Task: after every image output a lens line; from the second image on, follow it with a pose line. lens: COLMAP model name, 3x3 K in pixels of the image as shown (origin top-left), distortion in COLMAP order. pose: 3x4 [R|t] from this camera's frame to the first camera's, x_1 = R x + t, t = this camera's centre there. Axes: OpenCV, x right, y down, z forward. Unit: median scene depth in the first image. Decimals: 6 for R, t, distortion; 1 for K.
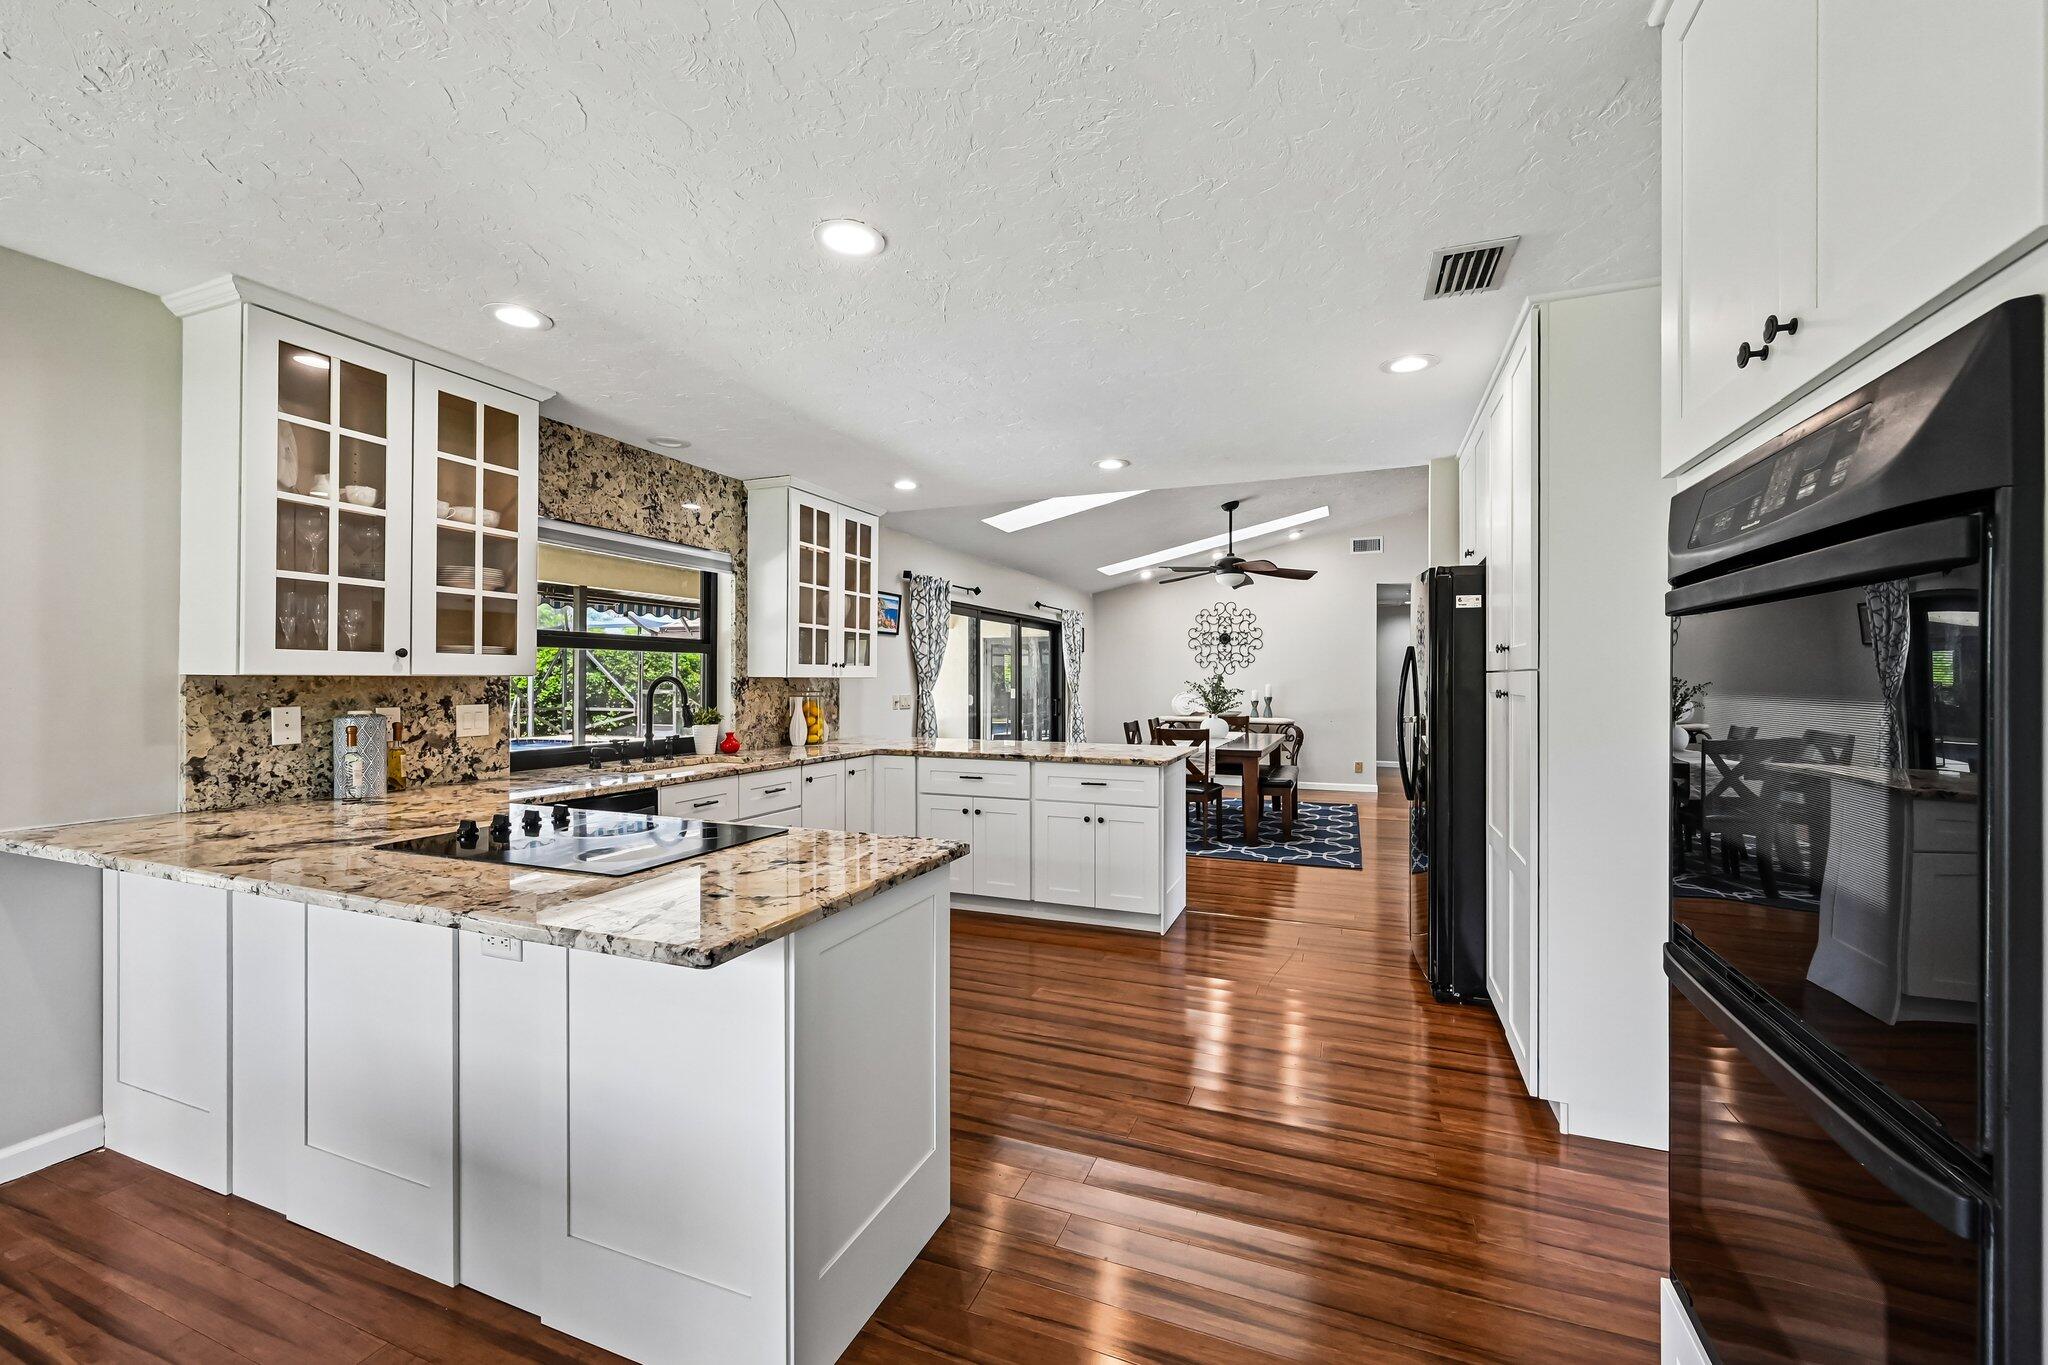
lens RADIAL K [[821.3, 0, 1015.3], [0, 821.3, 674.4], [0, 0, 1]] dist [-0.001715, 0.000682]
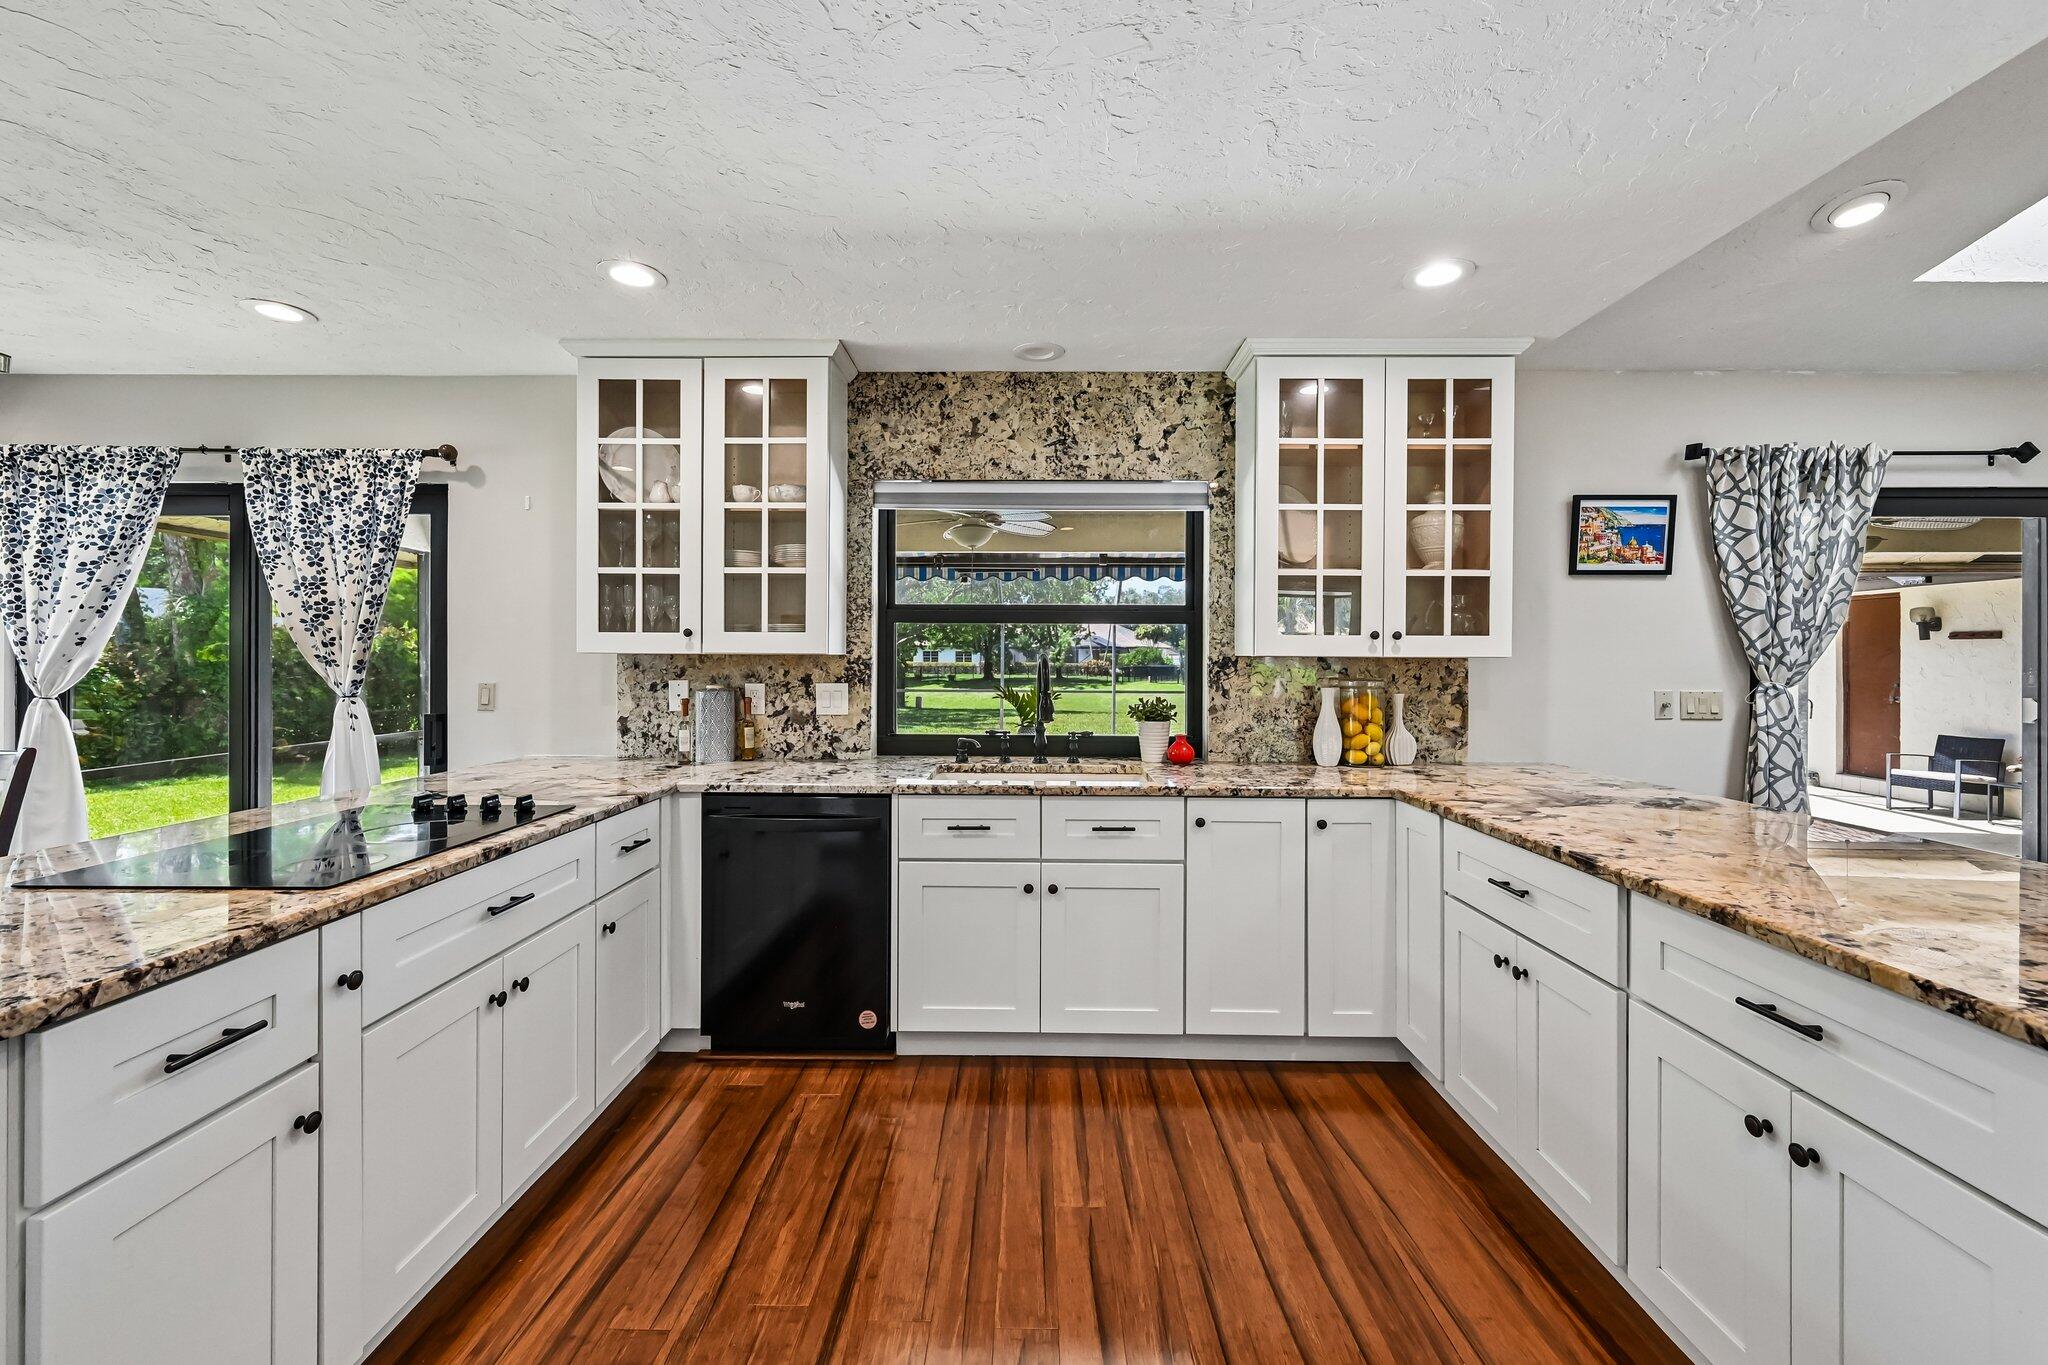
lens RADIAL K [[821.3, 0, 1026.4], [0, 821.3, 659.1], [0, 0, 1]] dist [-0.001715, 0.000682]
pose [[0.370738, 0.001390, -0.928736, 0.274077], [0.001763, 0.999996, 0.002200, 0.004419], [0.928736, -0.002453, 0.370734, 0.656206]]
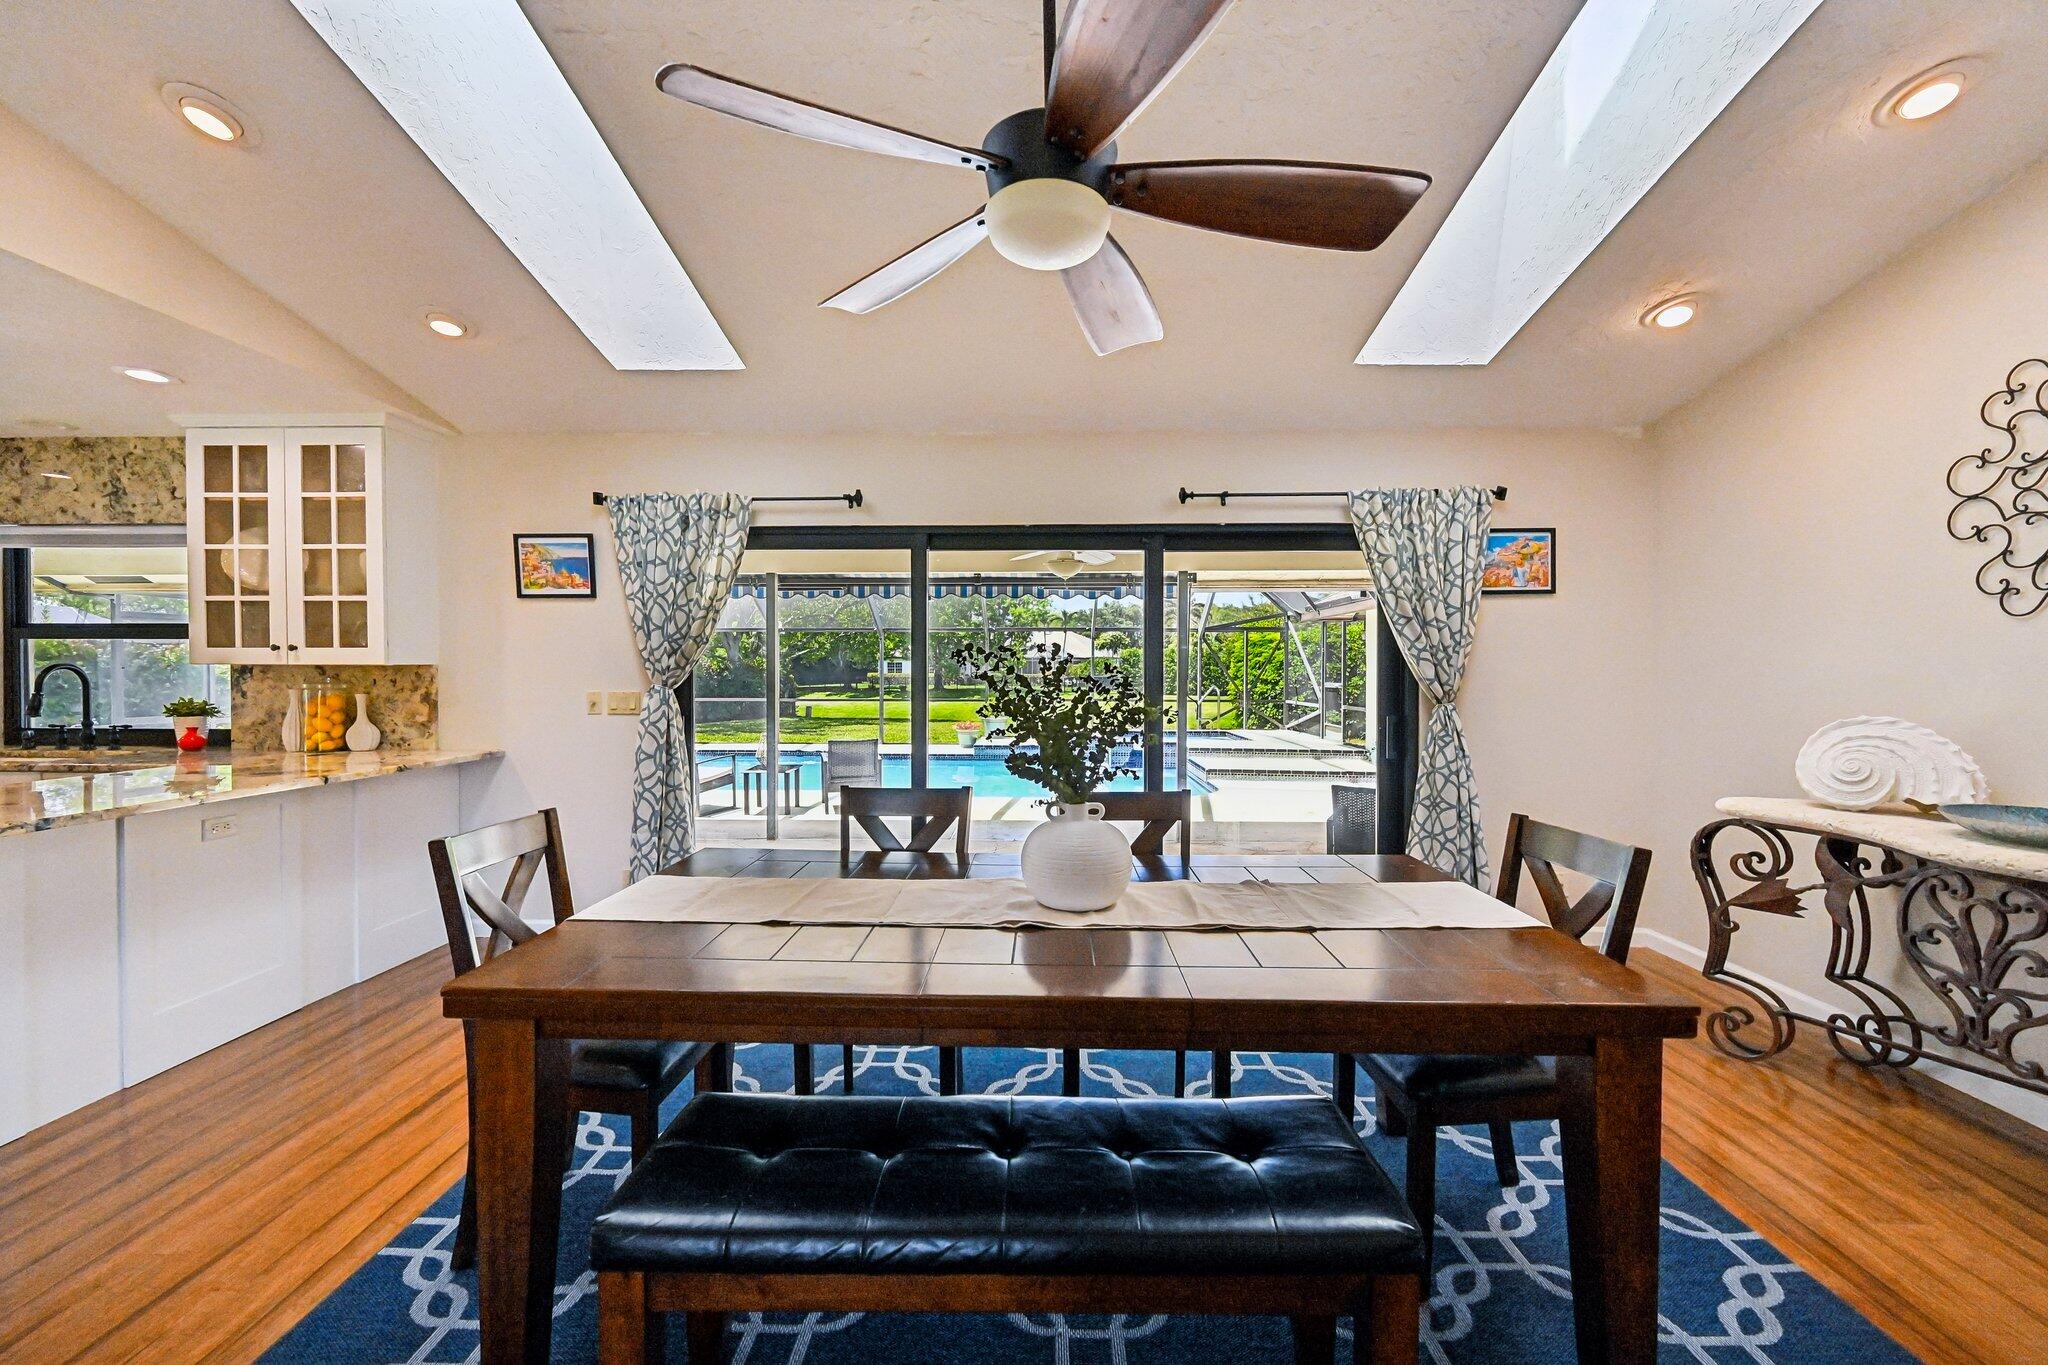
lens RADIAL K [[821.3, 0, 1022.6], [0, 821.3, 678.5], [0, 0, 1]] dist [-0.001715, 0.000682]
pose [[0.359688, 0.009616, -0.933023, 0.849534], [0.005346, 0.999909, 0.012366, 0.012858], [0.933057, -0.009435, 0.359604, 1.615995]]
